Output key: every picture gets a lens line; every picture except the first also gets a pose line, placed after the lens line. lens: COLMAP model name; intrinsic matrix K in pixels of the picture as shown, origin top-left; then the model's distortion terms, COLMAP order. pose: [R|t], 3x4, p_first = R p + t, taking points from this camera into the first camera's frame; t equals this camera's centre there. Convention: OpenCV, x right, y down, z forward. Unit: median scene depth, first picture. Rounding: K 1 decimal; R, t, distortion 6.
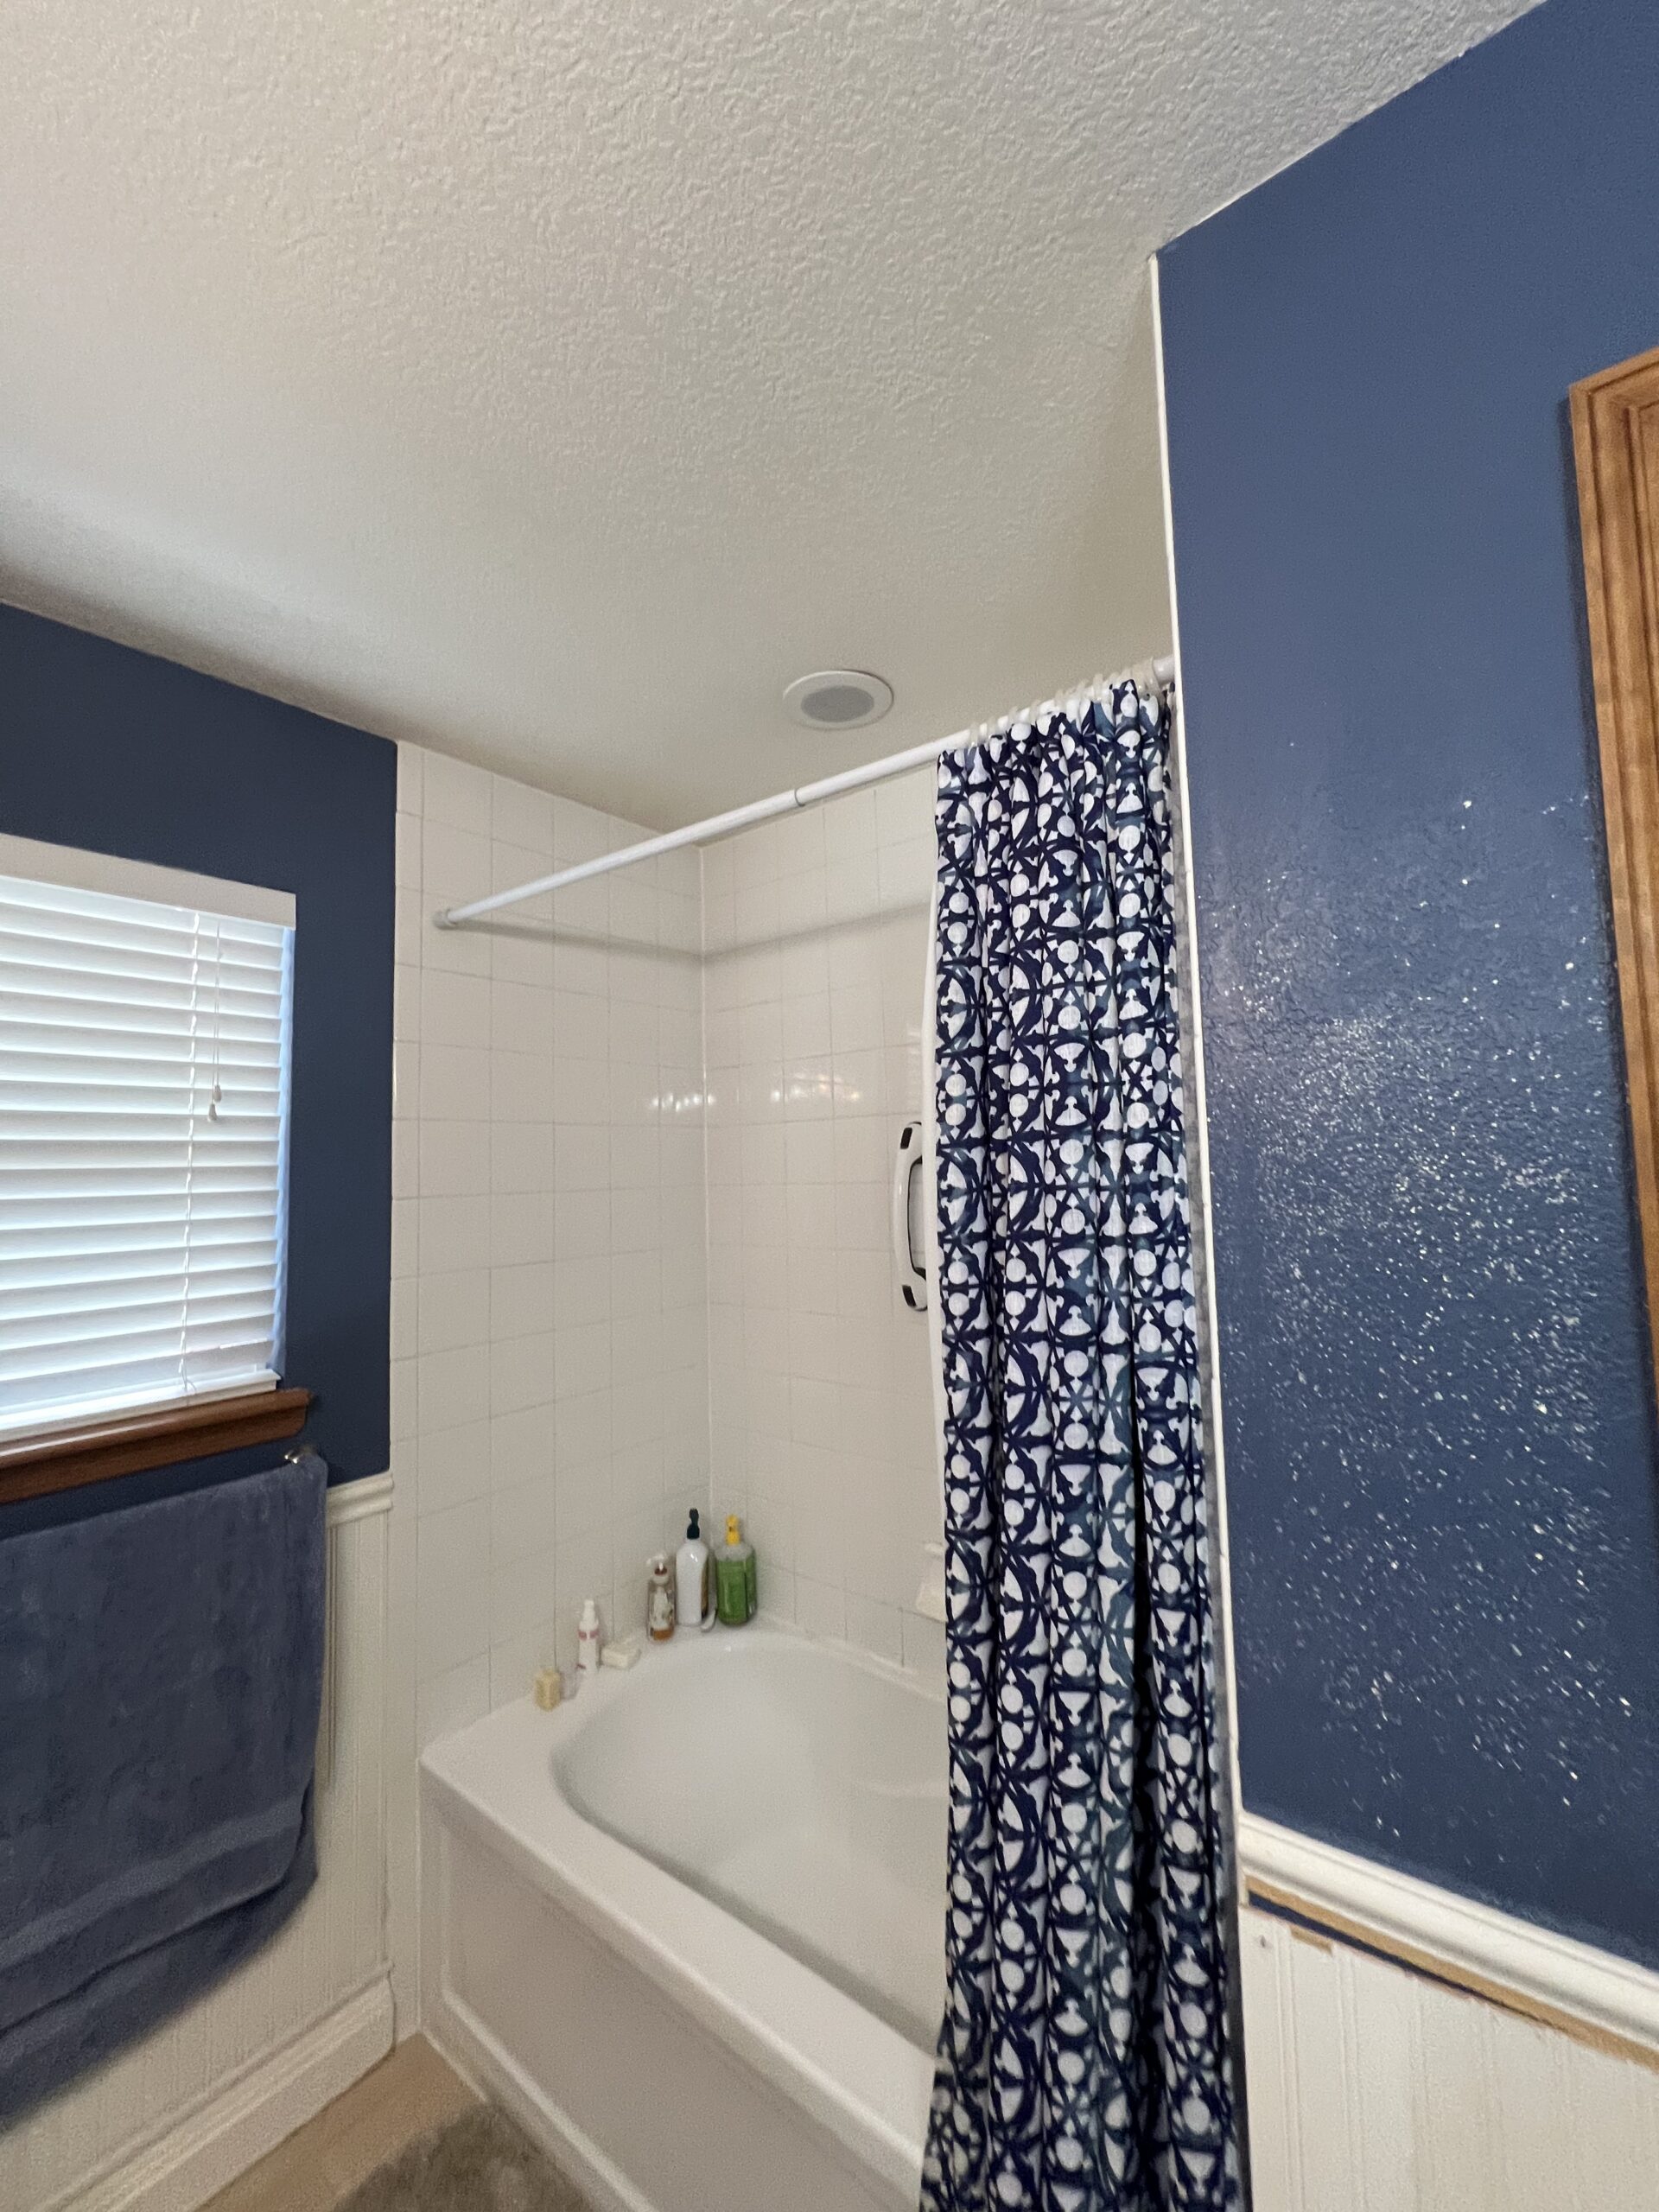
lens RADIAL K [[887.9, 0, 829.5], [0, 887.9, 1106.0], [0, 0, 1]] dist [0.000105, 0.000671]
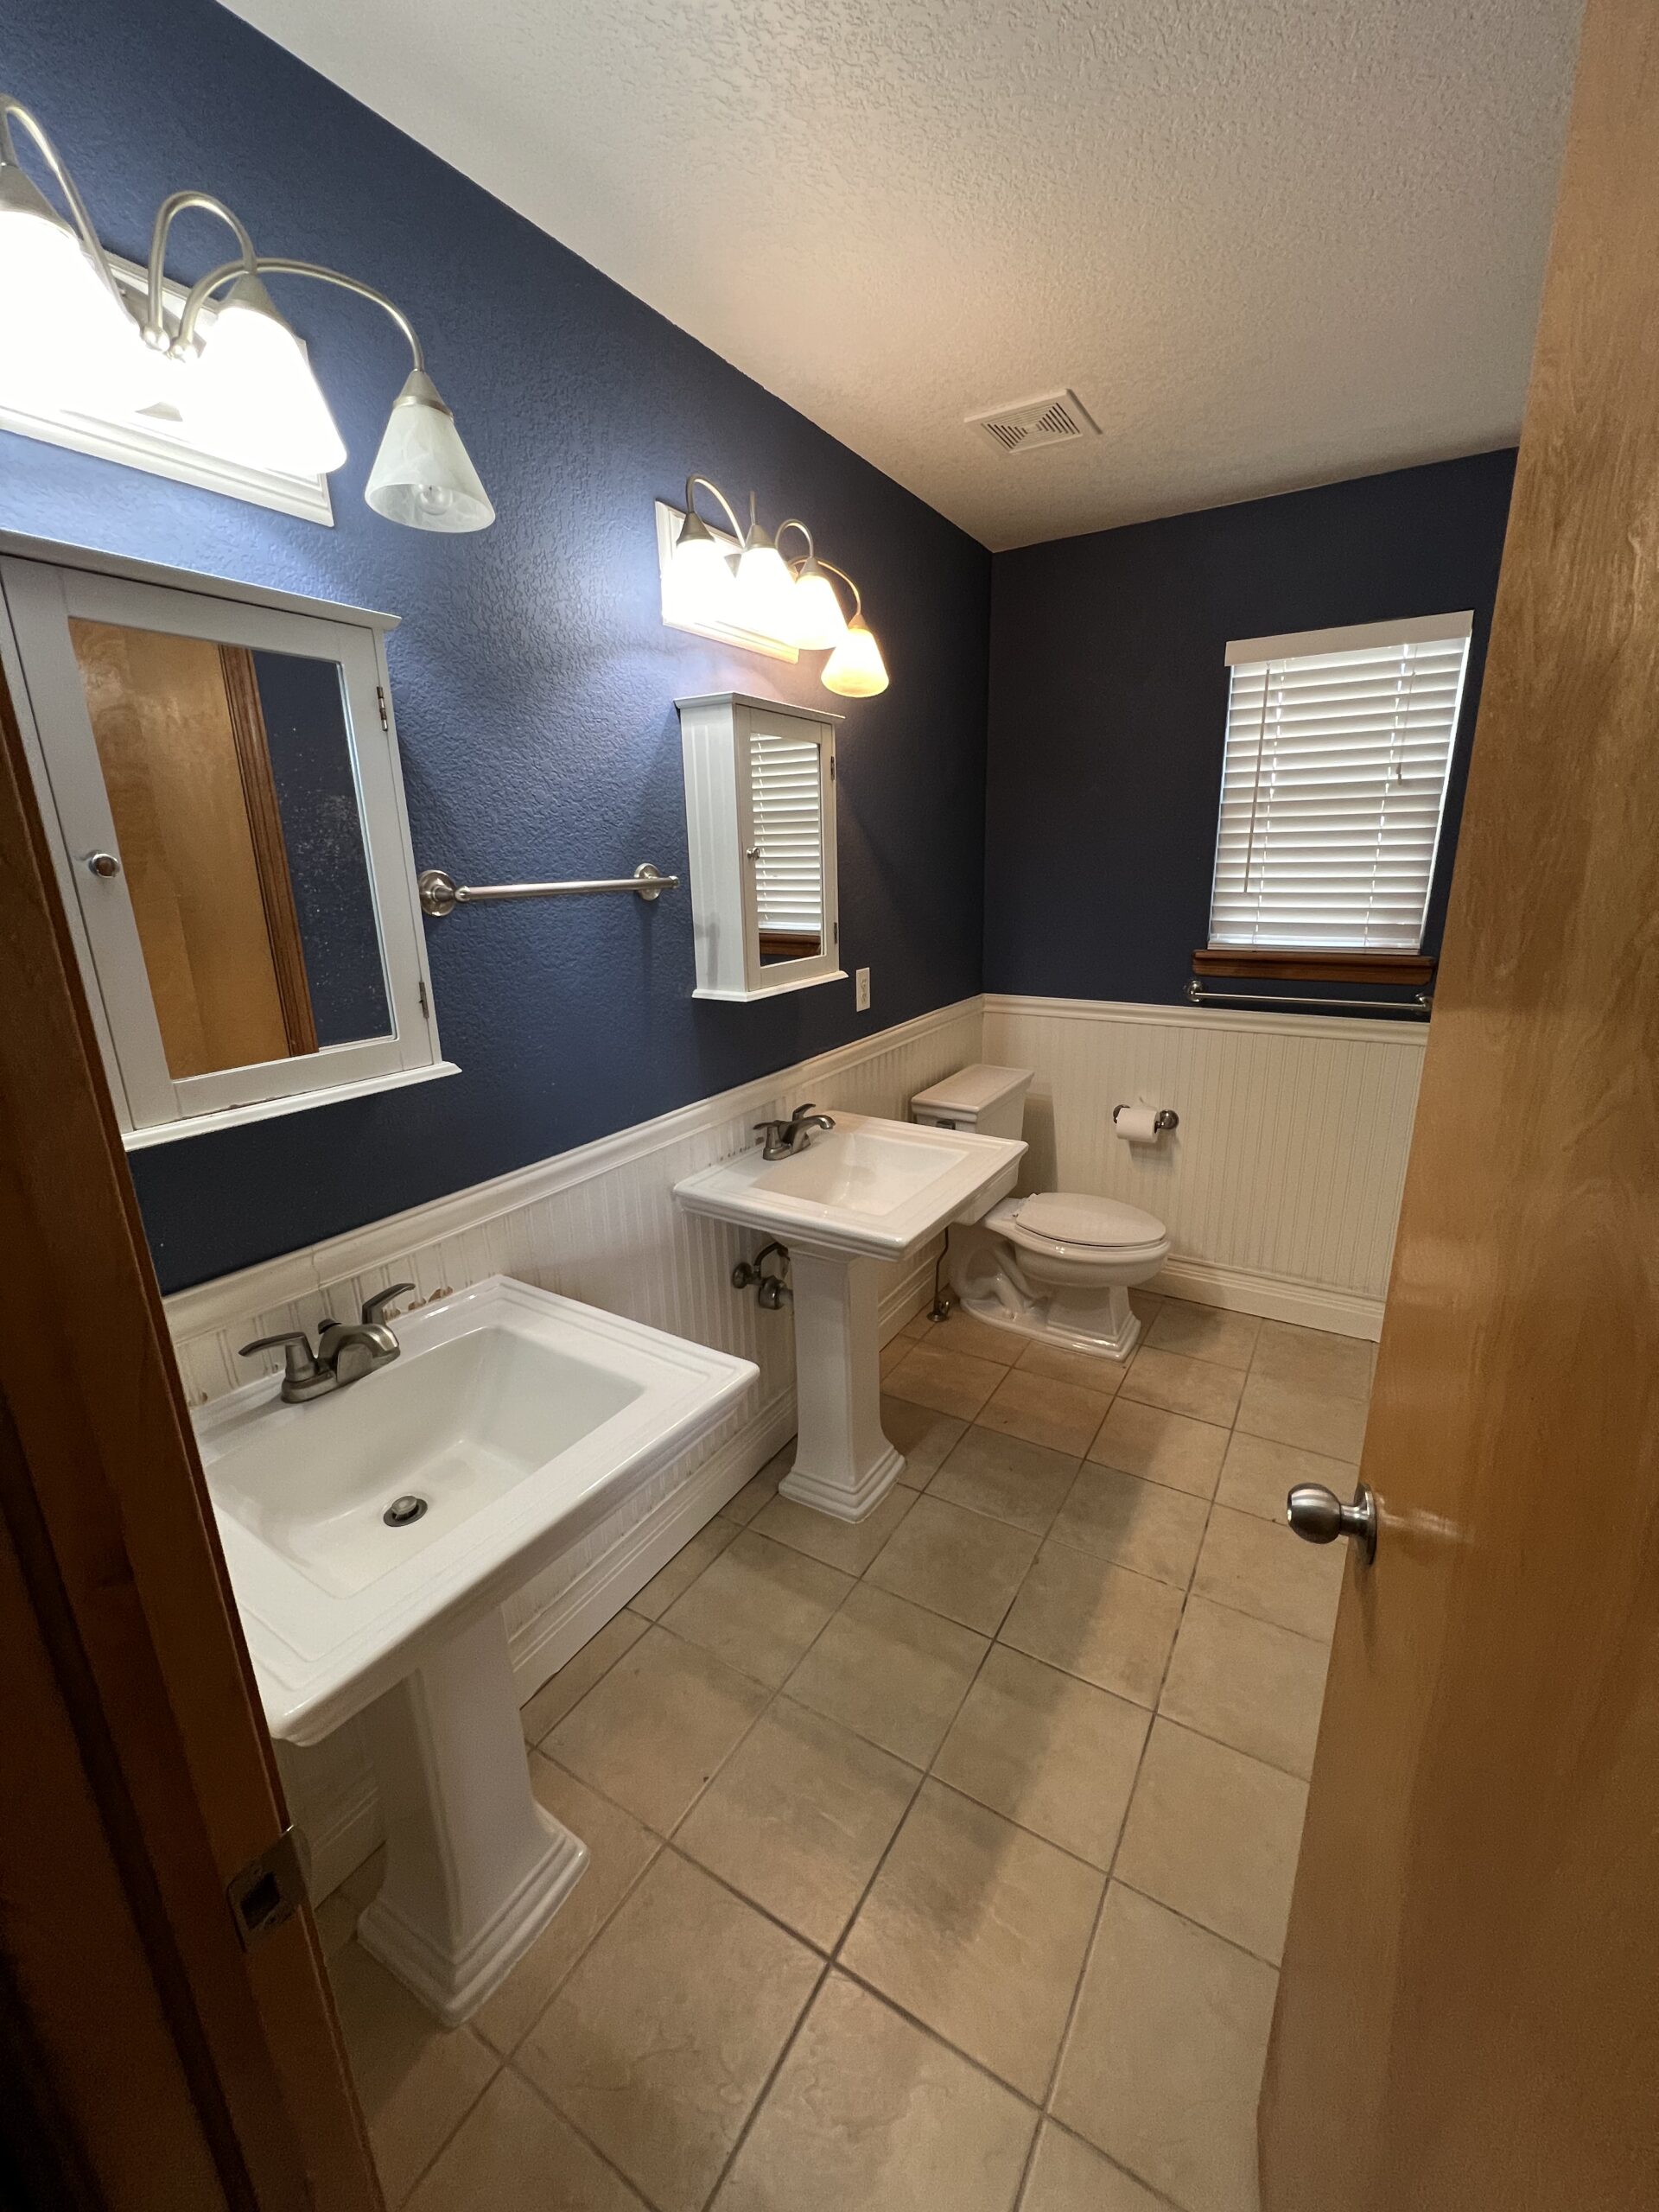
lens RADIAL K [[889.6, 0, 838.2], [0, 889.6, 1102.4], [0, 0, 1]] dist [0.000744, -0.000384]
pose [[0.129476, 0.284541, -0.949880, 1.371897], [0.086482, 0.951053, 0.296680, 0.001332], [0.987804, -0.120561, 0.098531, -0.386174]]
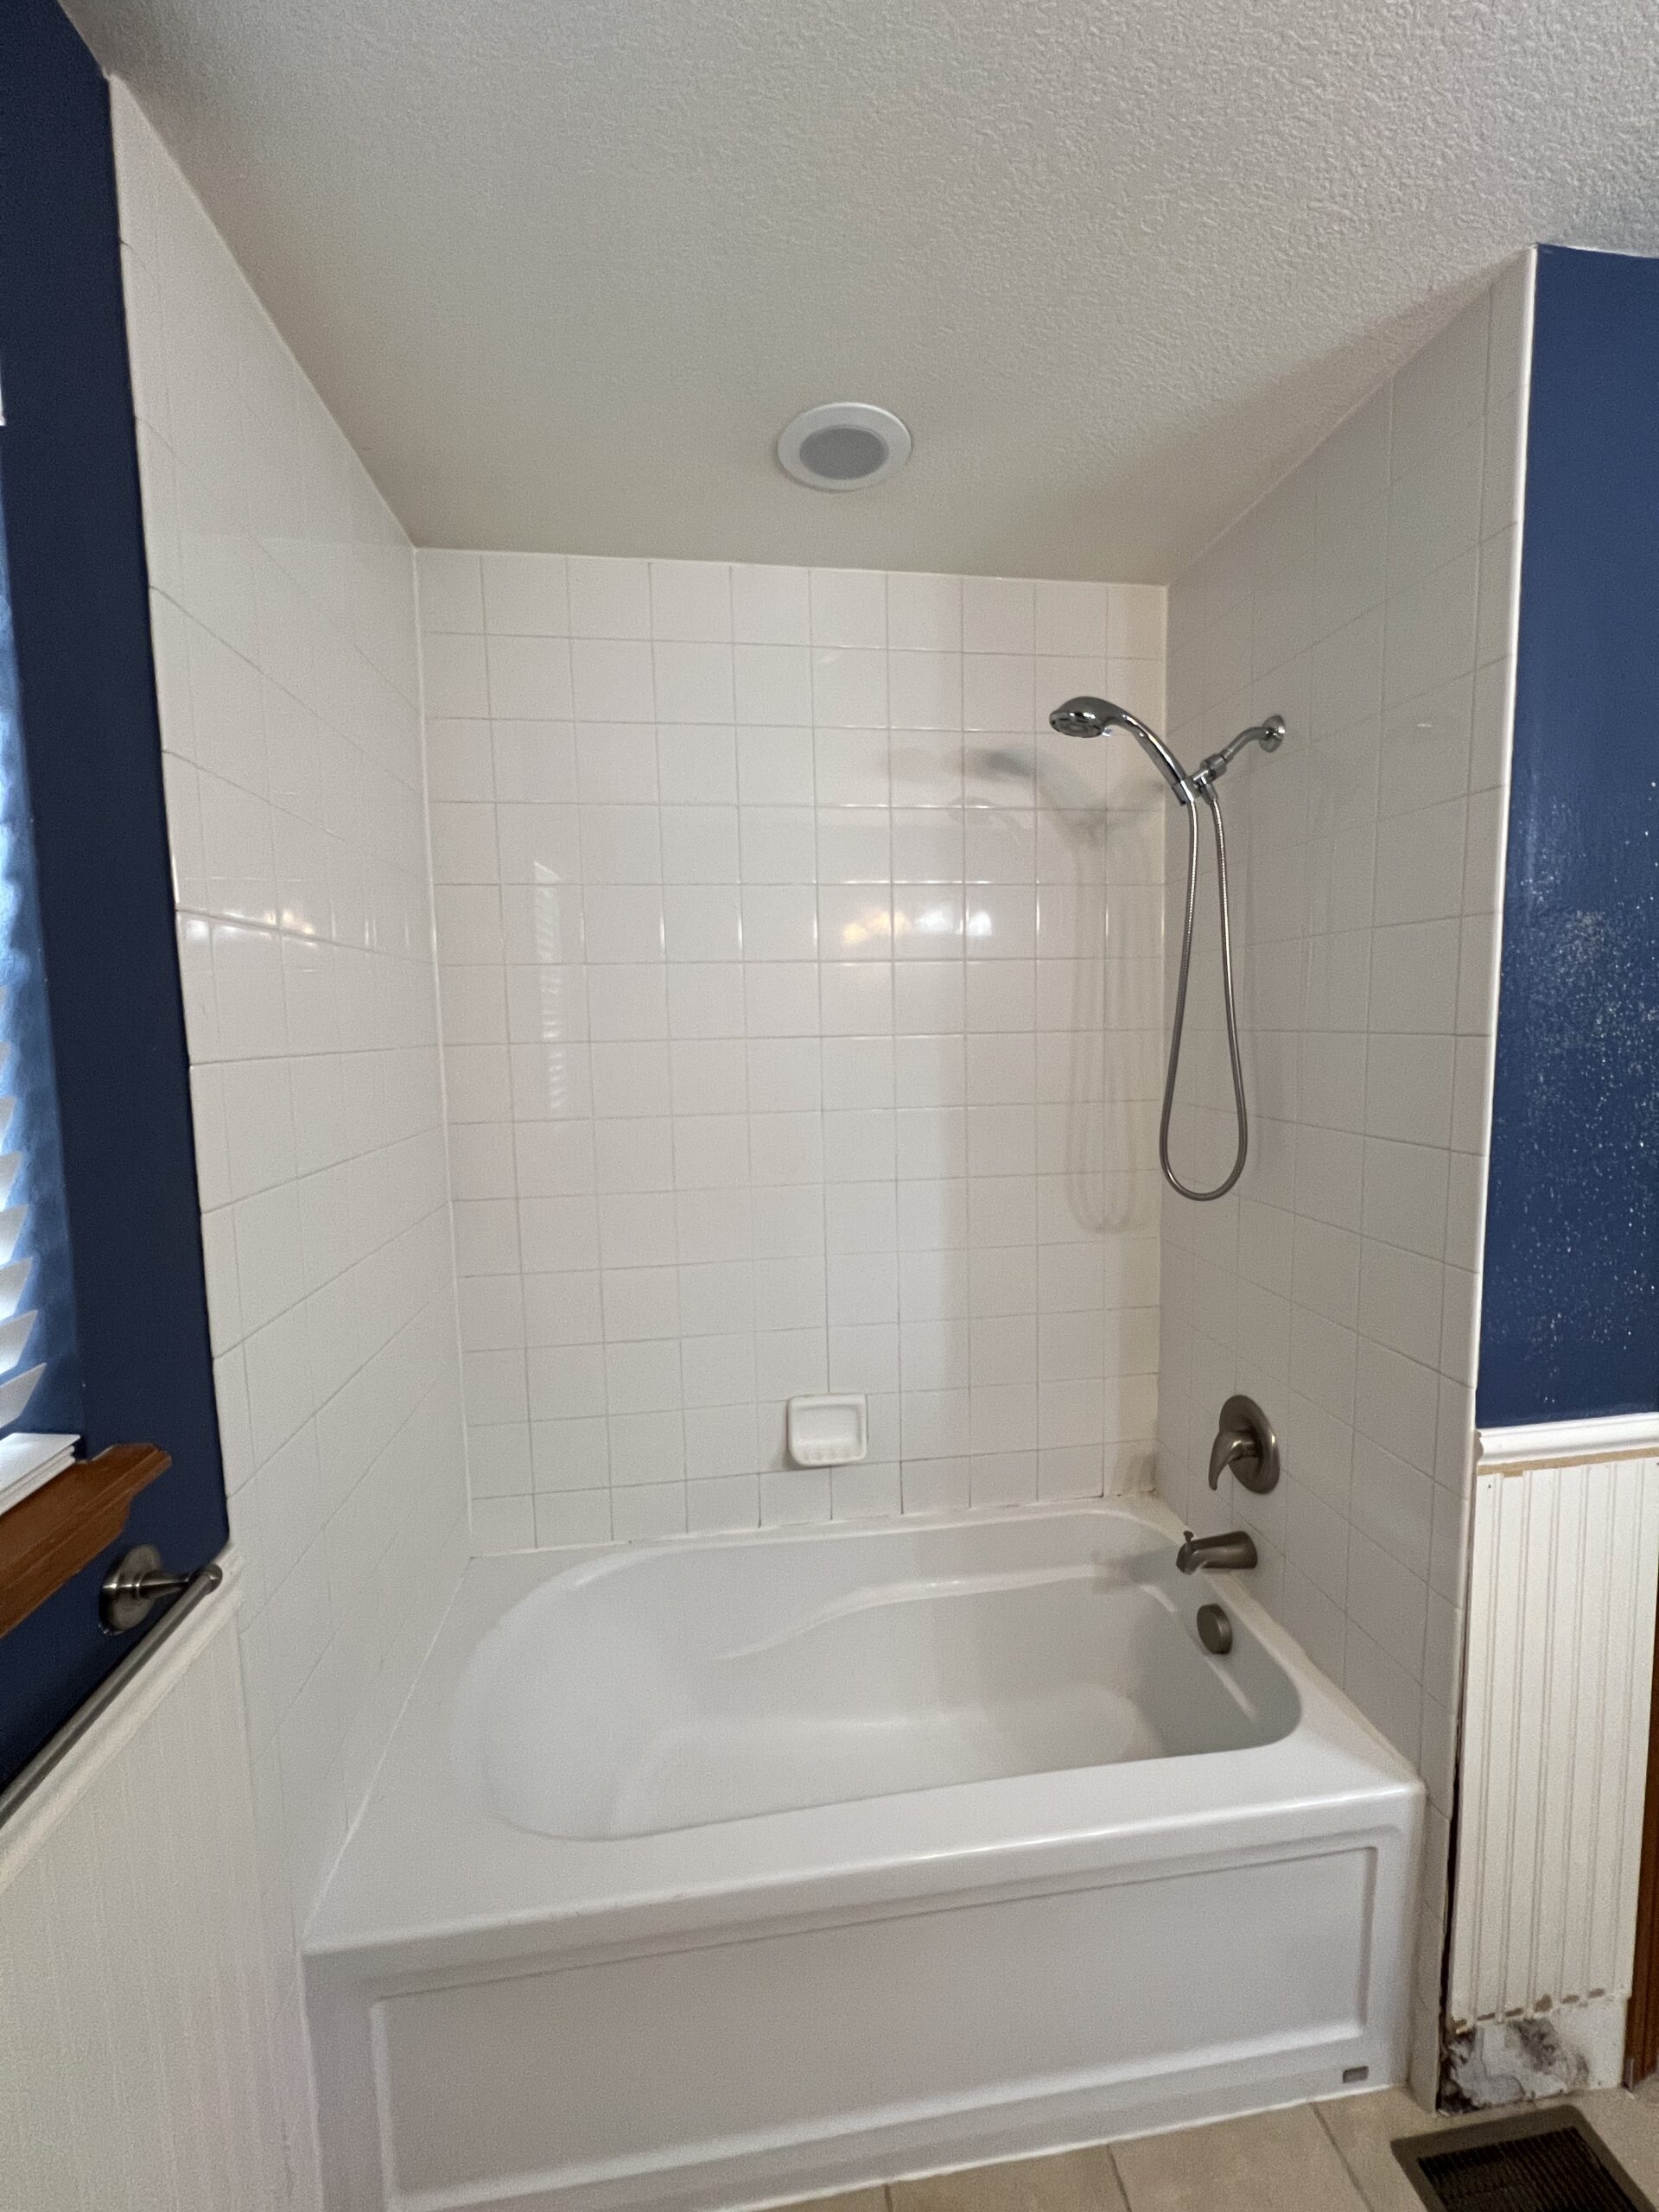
lens RADIAL K [[889.6, 0, 838.2], [0, 889.6, 1102.4], [0, 0, 1]] dist [0.000744, -0.000384]
pose [[0.692087, -0.054594, 0.719746, -1.076984], [-0.049582, 0.991185, 0.122860, 0.077927], [-0.720109, -0.120717, 0.683279, 0.636358]]
